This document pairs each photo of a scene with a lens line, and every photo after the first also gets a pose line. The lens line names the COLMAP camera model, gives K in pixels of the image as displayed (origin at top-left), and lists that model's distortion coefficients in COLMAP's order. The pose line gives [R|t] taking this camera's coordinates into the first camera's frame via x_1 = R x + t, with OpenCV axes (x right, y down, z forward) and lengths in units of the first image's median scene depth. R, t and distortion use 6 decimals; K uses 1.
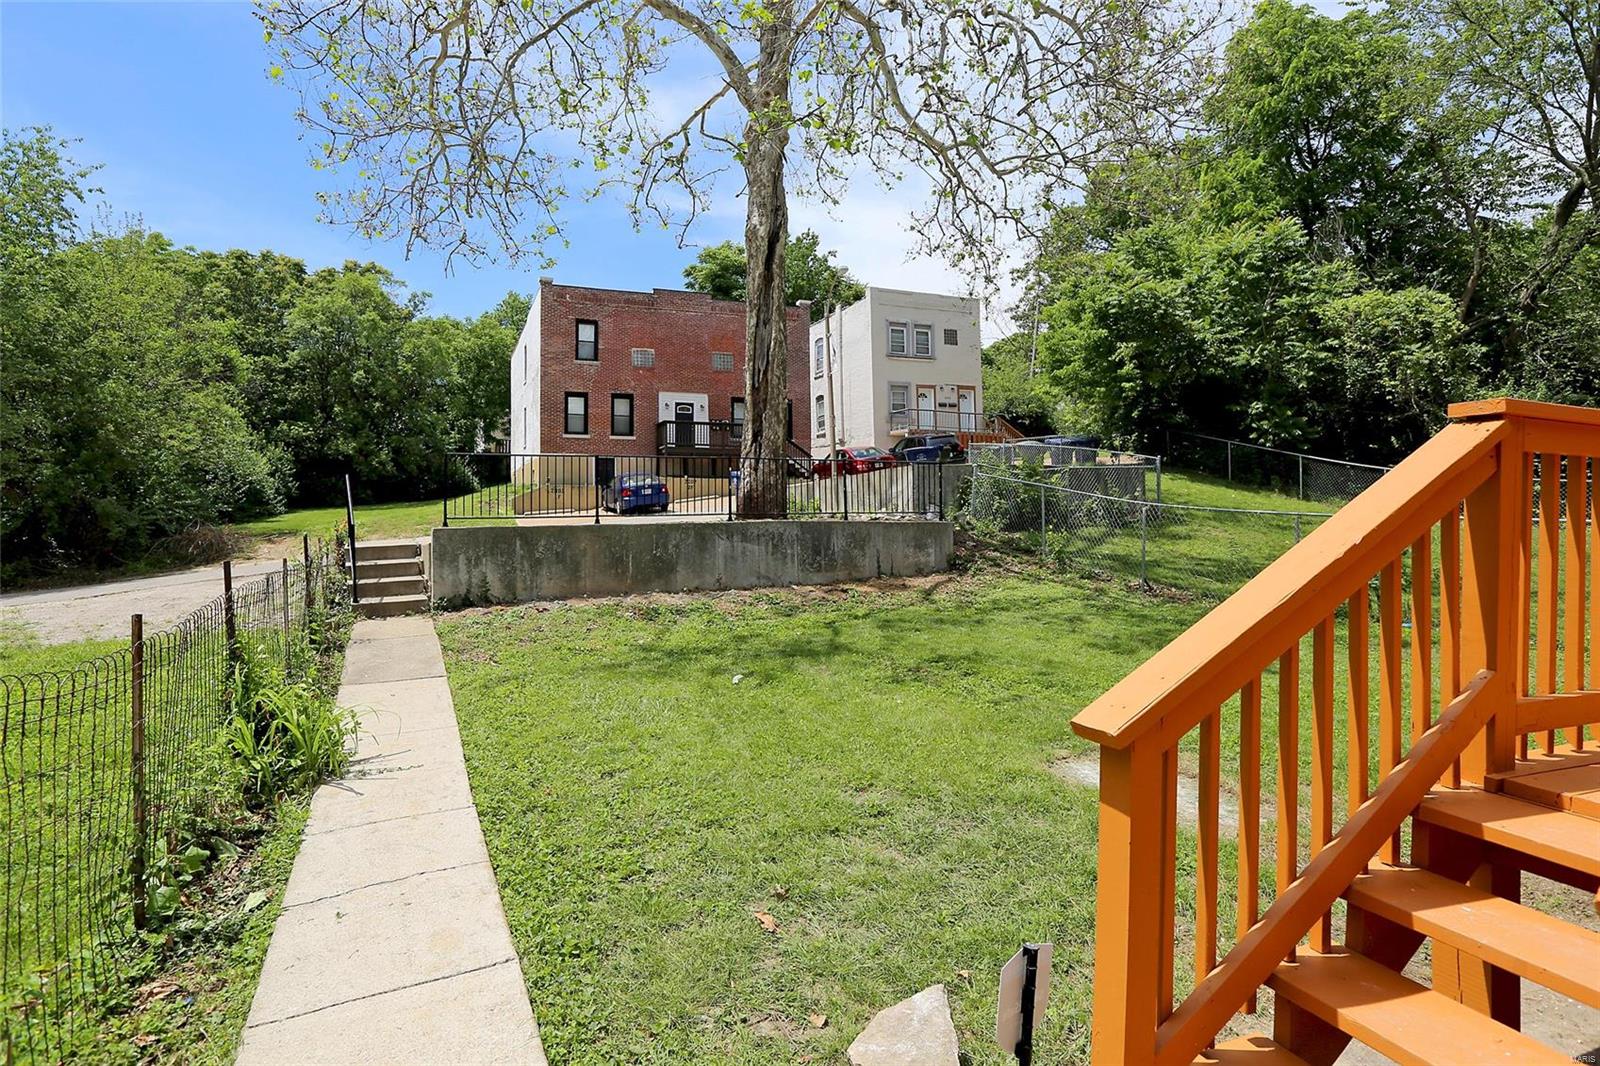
lens RADIAL K [[845.8, 0, 800.0], [0, 845.8, 533.0], [0, 0, 1]] dist [-0.065276, 0.000202]
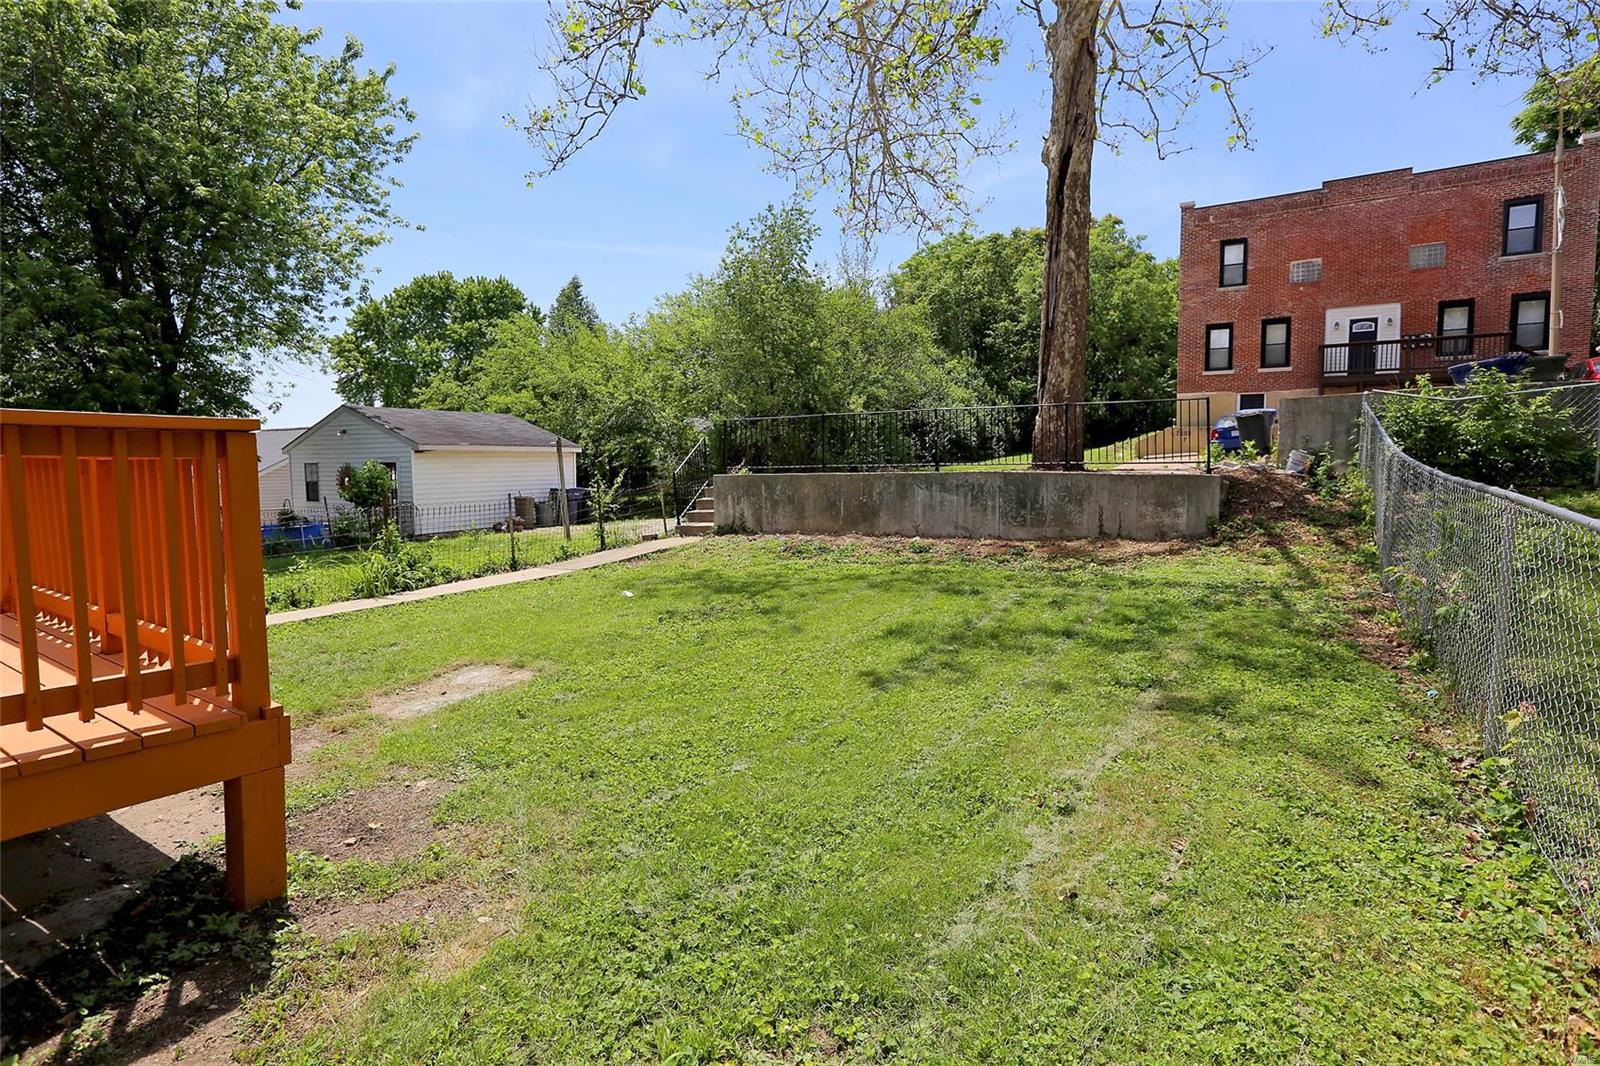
lens RADIAL K [[846.8, 0, 800.0], [0, 846.8, 533.0], [0, 0, 1]] dist [-0.001842, -0.000877]
pose [[0.558328, 0.070021, -0.826660, 0.605939], [-0.012530, 0.997030, 0.075989, -0.013726], [0.829526, -0.032069, 0.557547, 0.252512]]
